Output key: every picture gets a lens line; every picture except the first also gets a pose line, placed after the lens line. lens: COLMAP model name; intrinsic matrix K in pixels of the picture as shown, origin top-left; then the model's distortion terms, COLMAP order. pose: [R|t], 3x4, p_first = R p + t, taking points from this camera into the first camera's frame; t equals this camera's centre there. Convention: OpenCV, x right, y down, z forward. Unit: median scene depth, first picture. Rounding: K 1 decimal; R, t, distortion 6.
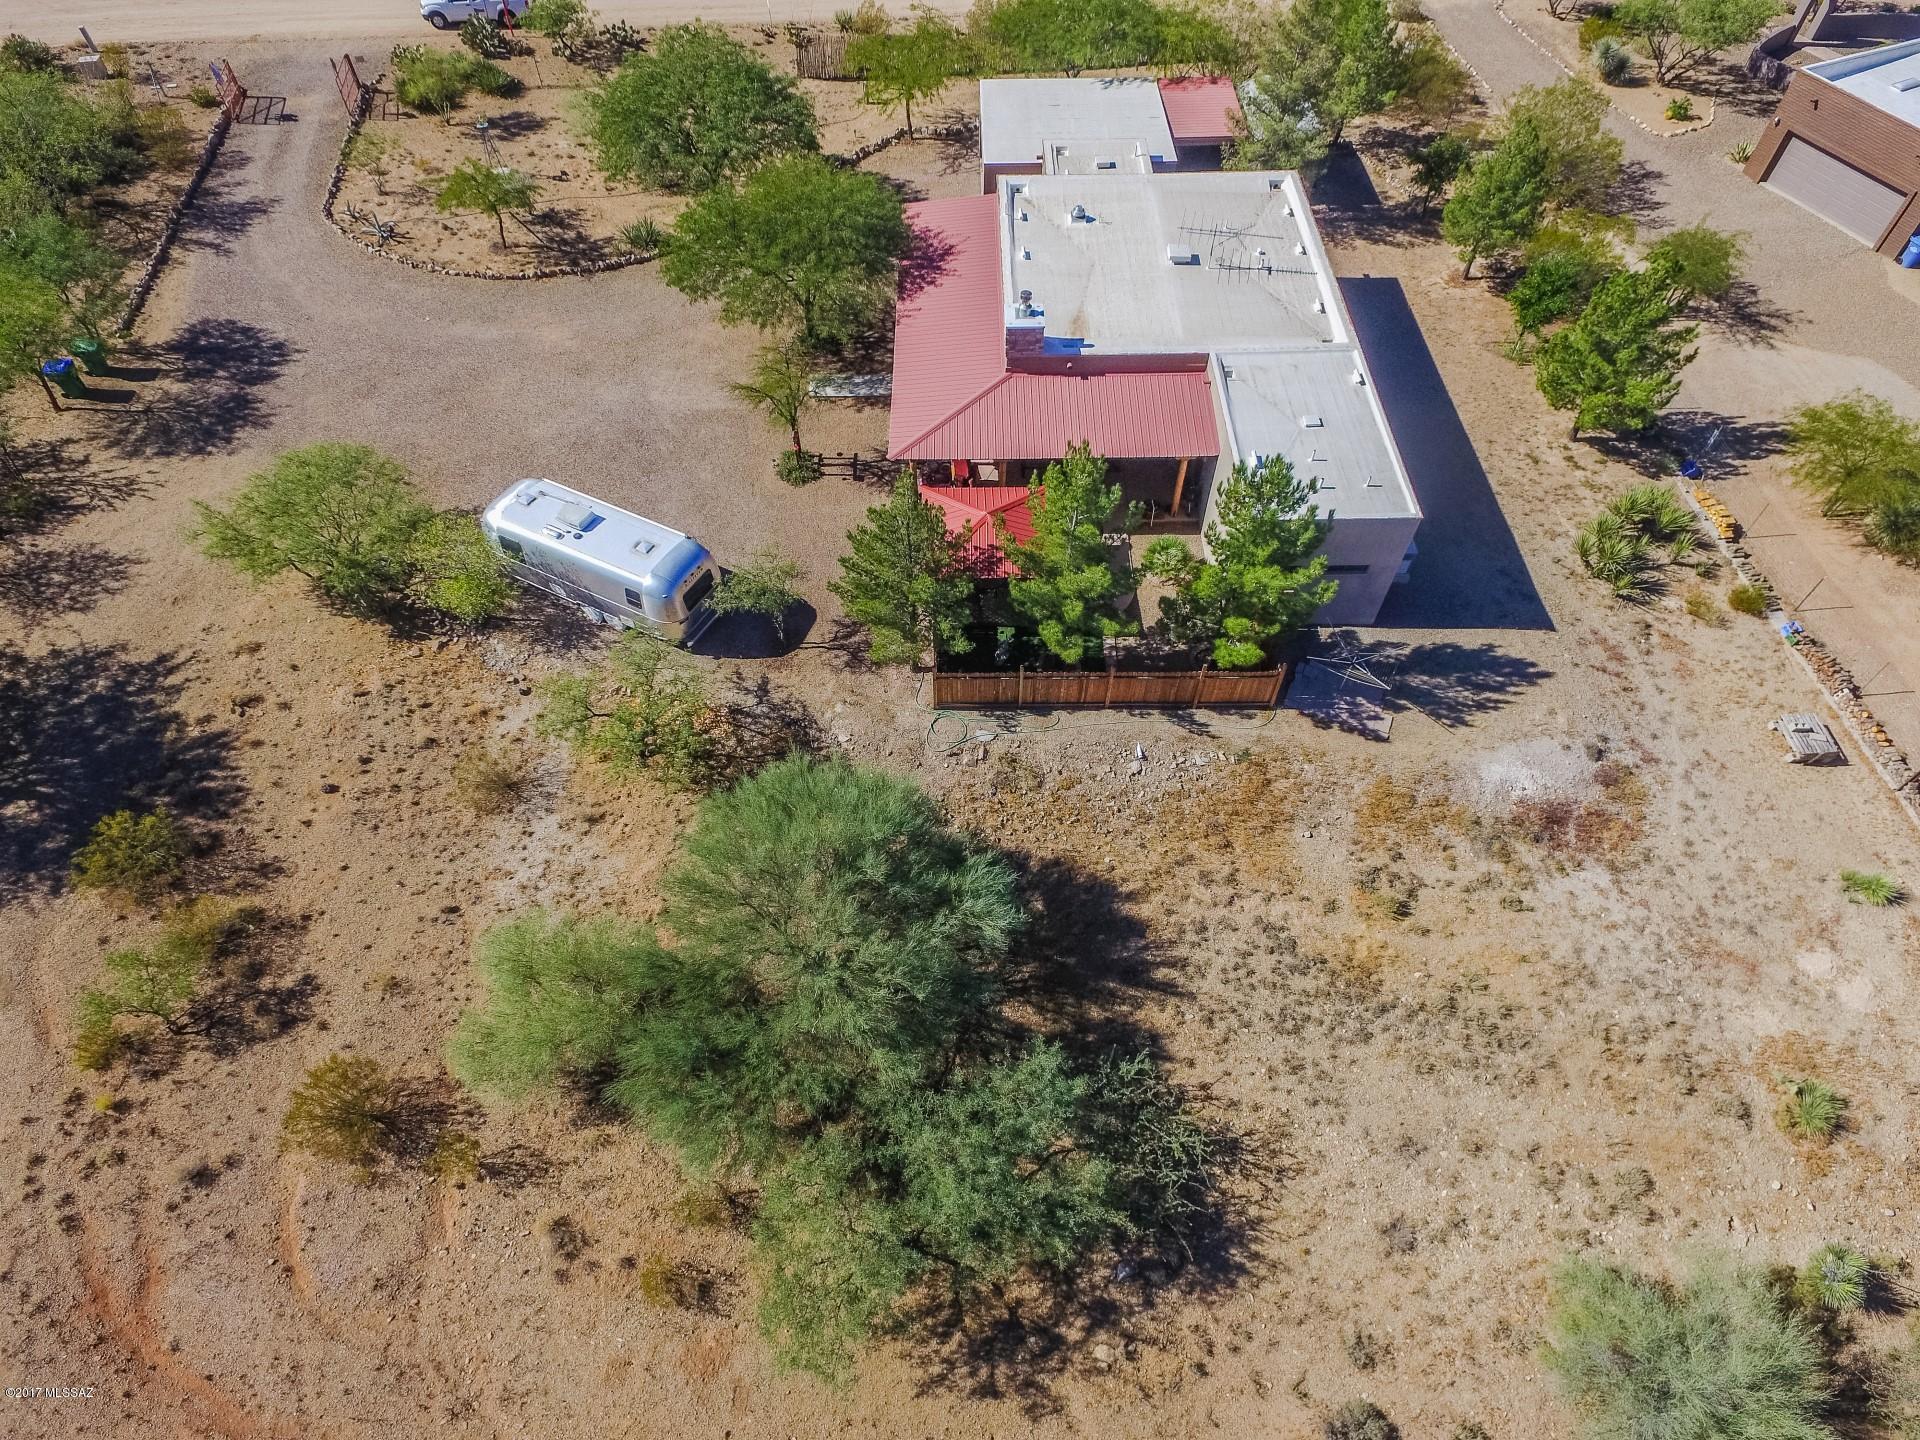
lens RADIAL K [[1052.4, 0, 966.2], [0, 1052.4, 735.3], [0, 0, 1]] dist [0.134046, -0.083697]
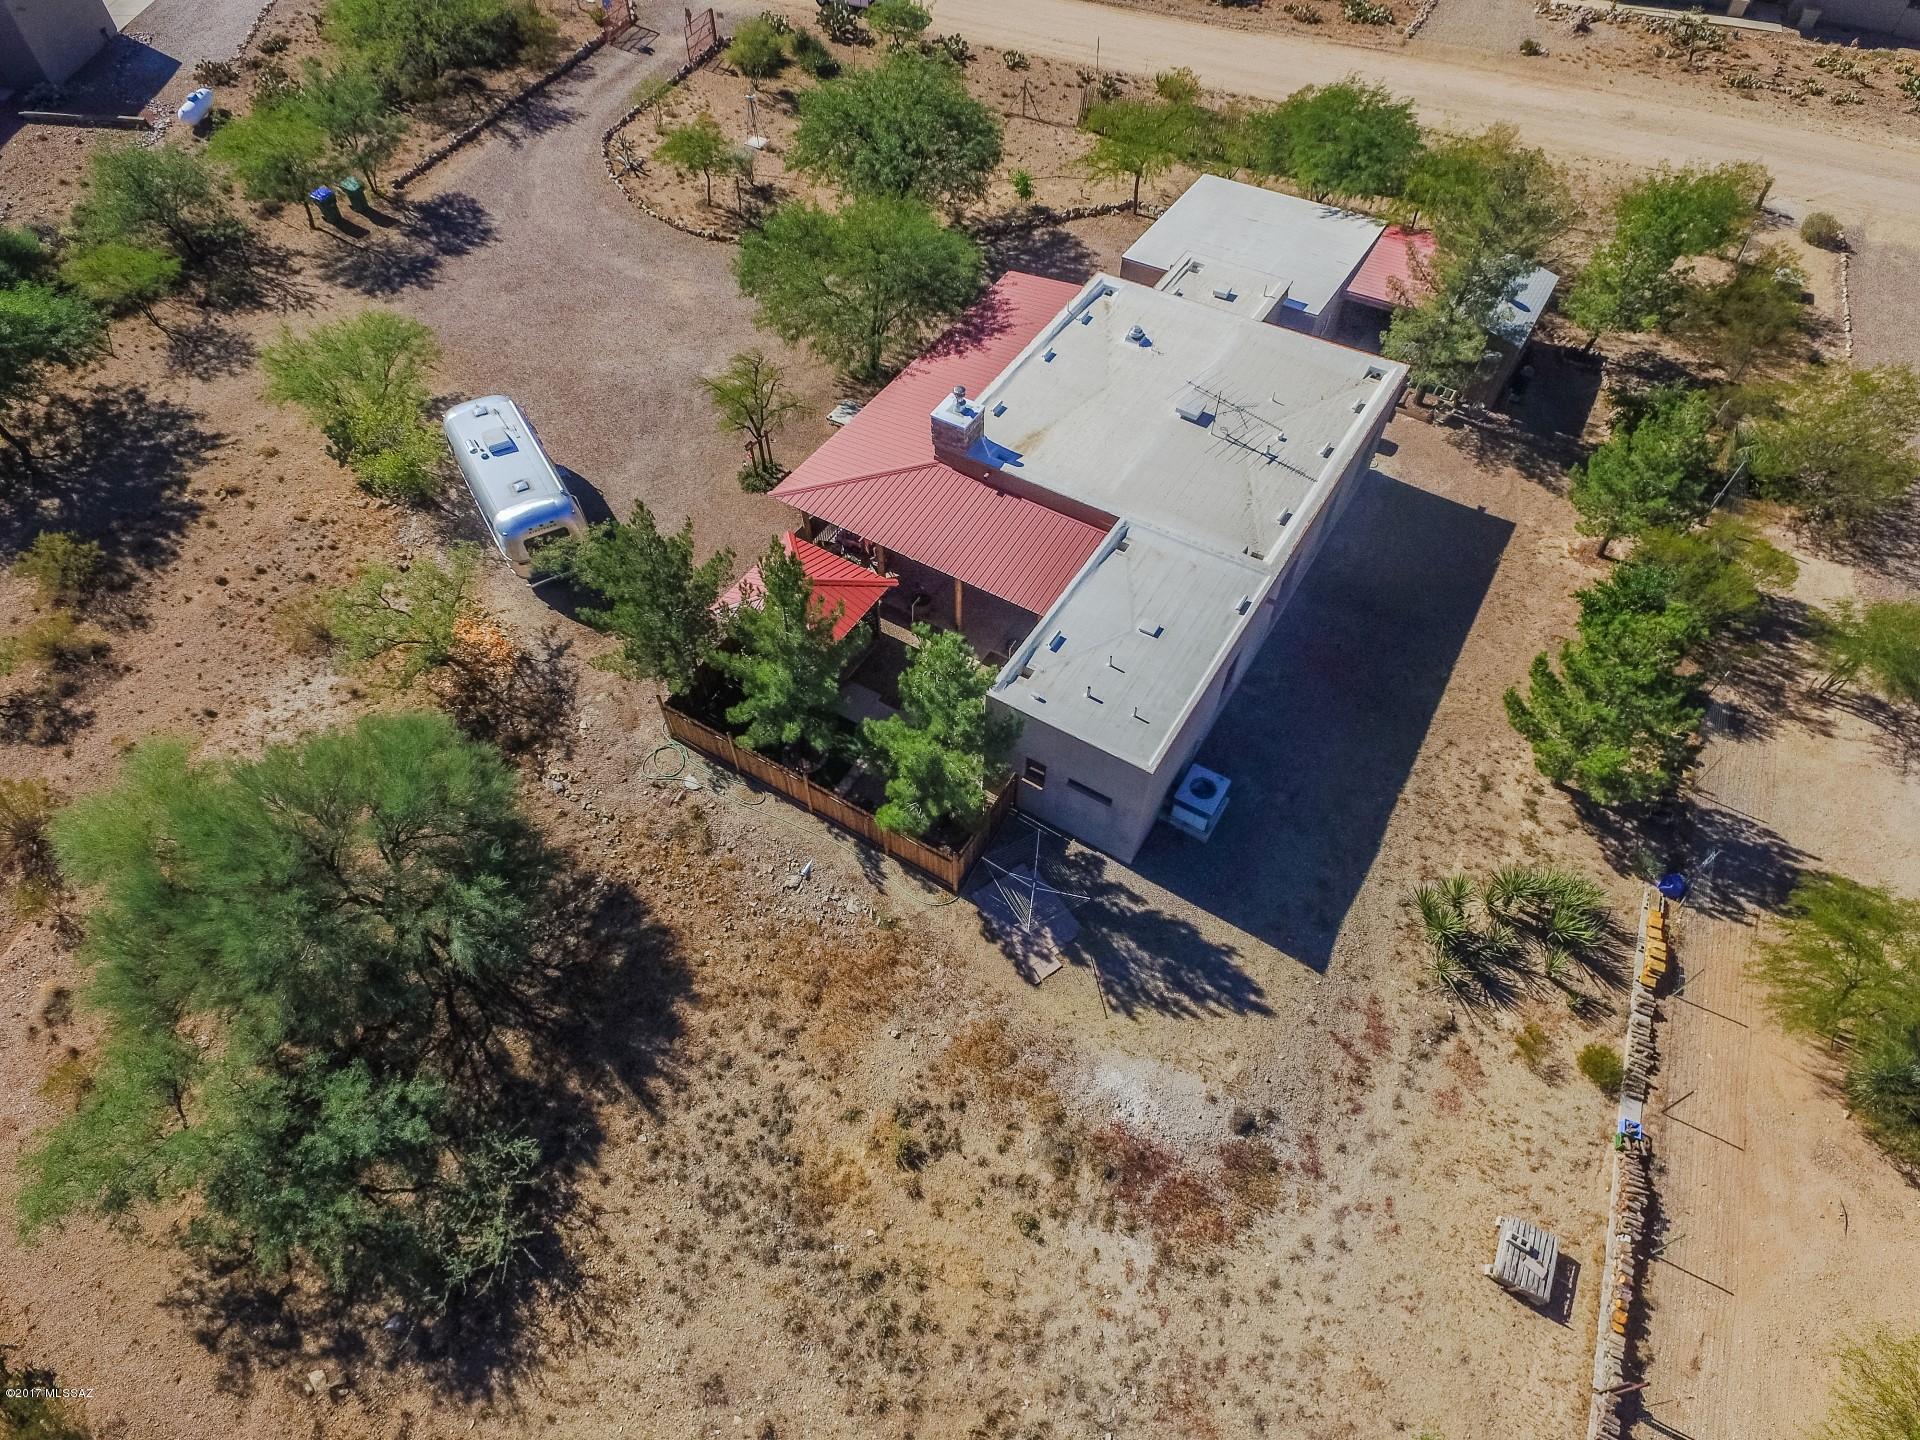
lens RADIAL K [[1052.4, 0, 966.2], [0, 1052.4, 735.3], [0, 0, 1]] dist [0.134046, -0.083697]
pose [[0.849560, 0.422161, -0.316273, 0.520052], [-0.425355, 0.902861, 0.062568, -0.206489], [0.311964, 0.081373, 0.946603, 0.133818]]
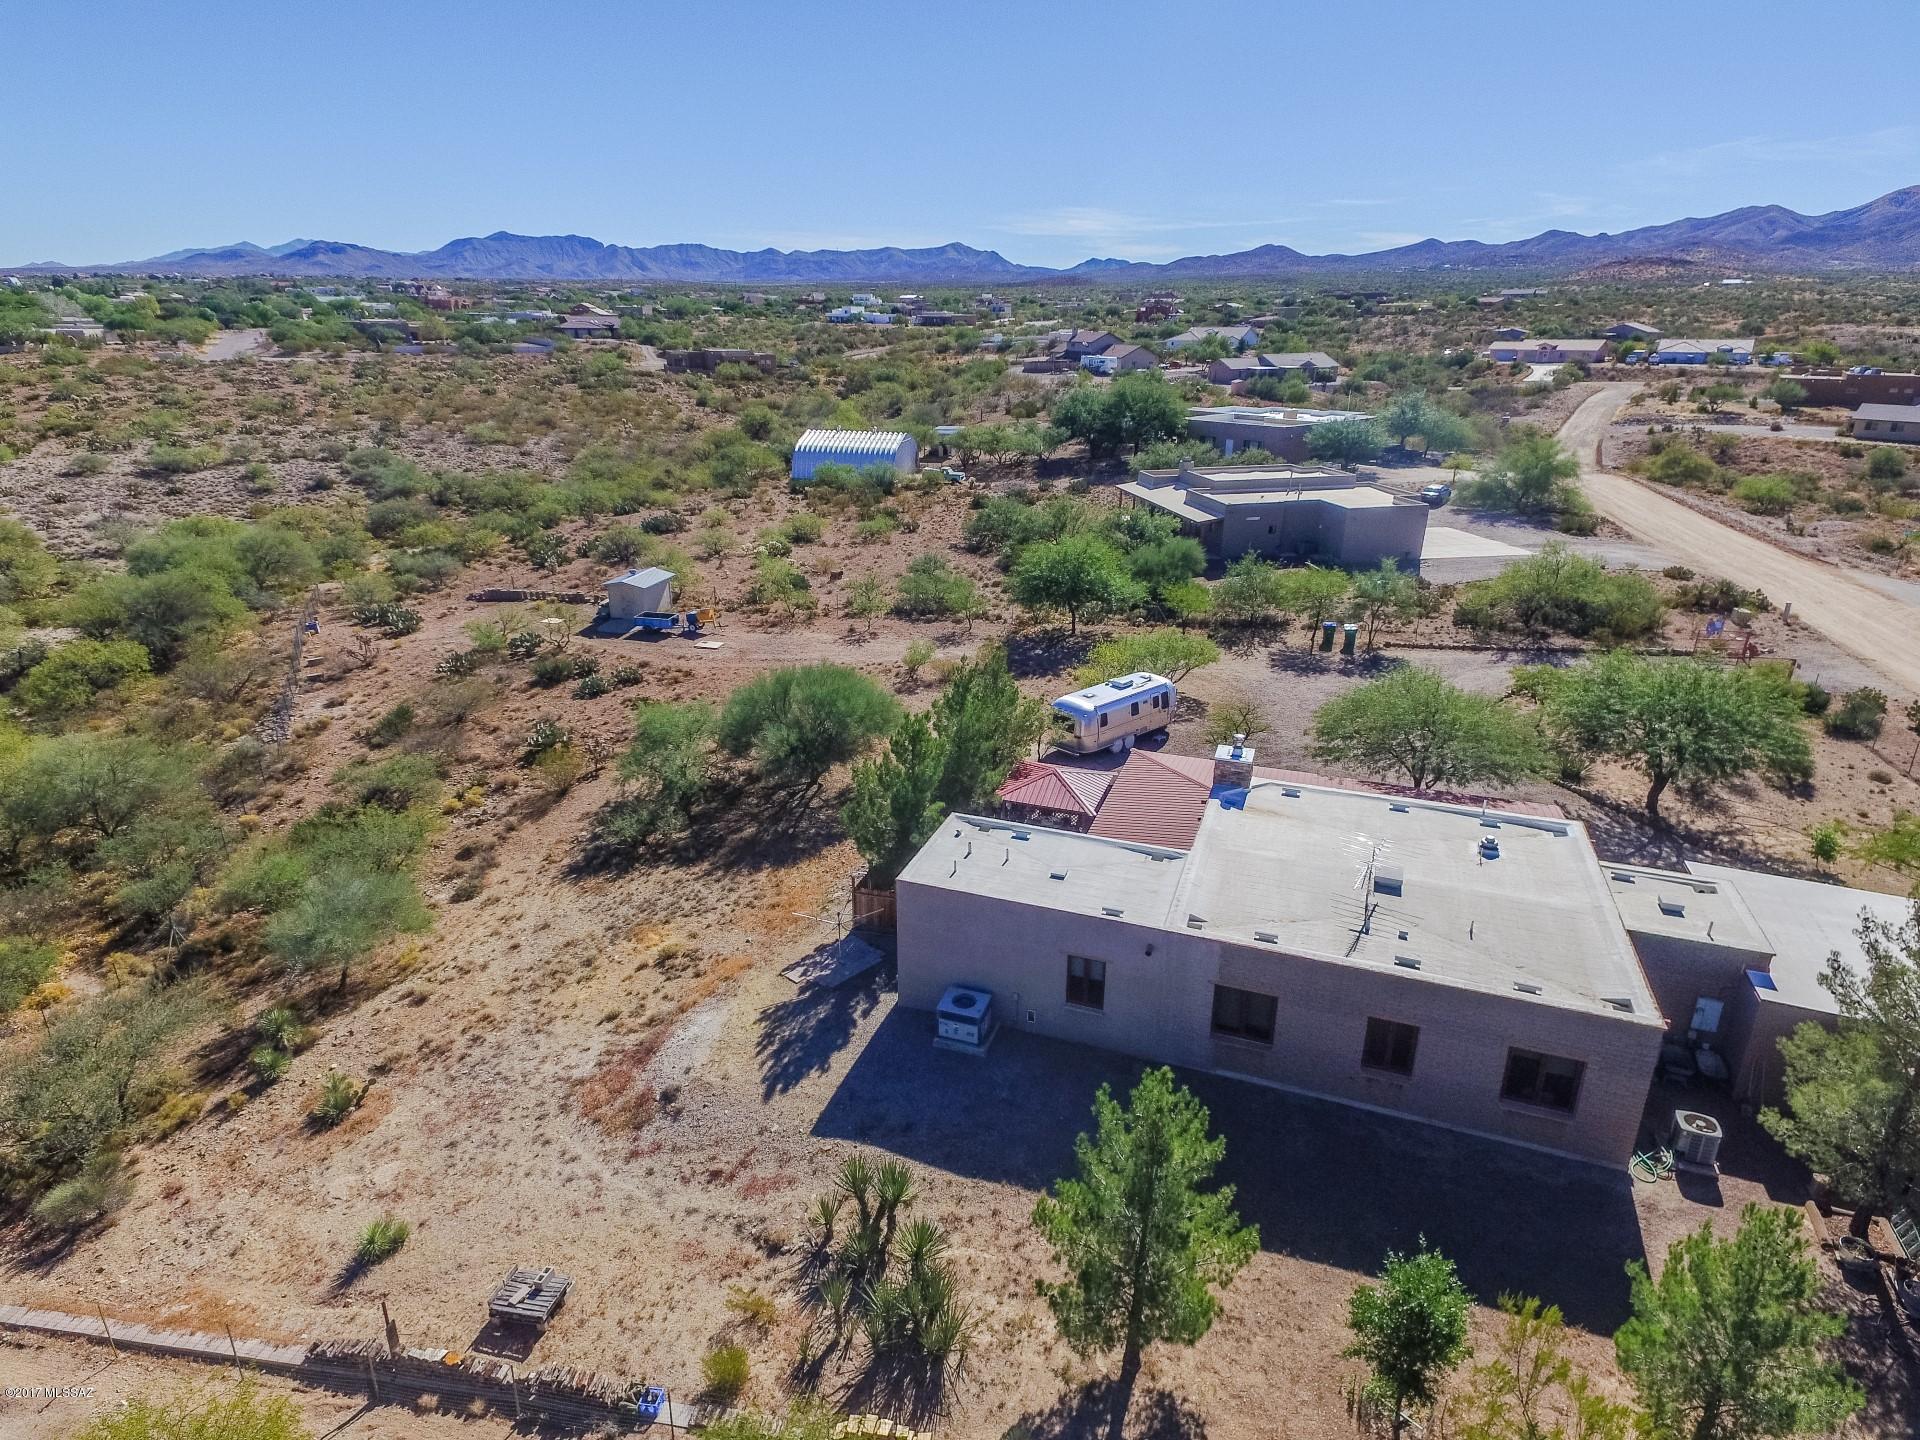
lens RADIAL K [[1071.6, 0, 959.5], [0, 1071.6, 732.6], [0, 0, 1]] dist [0.139114, -0.091632]
pose [[-0.342242, 0.340322, -0.875815, 1.201007], [-0.758200, 0.450520, 0.471344, -0.762597], [0.554981, 0.825356, 0.103845, 0.759101]]
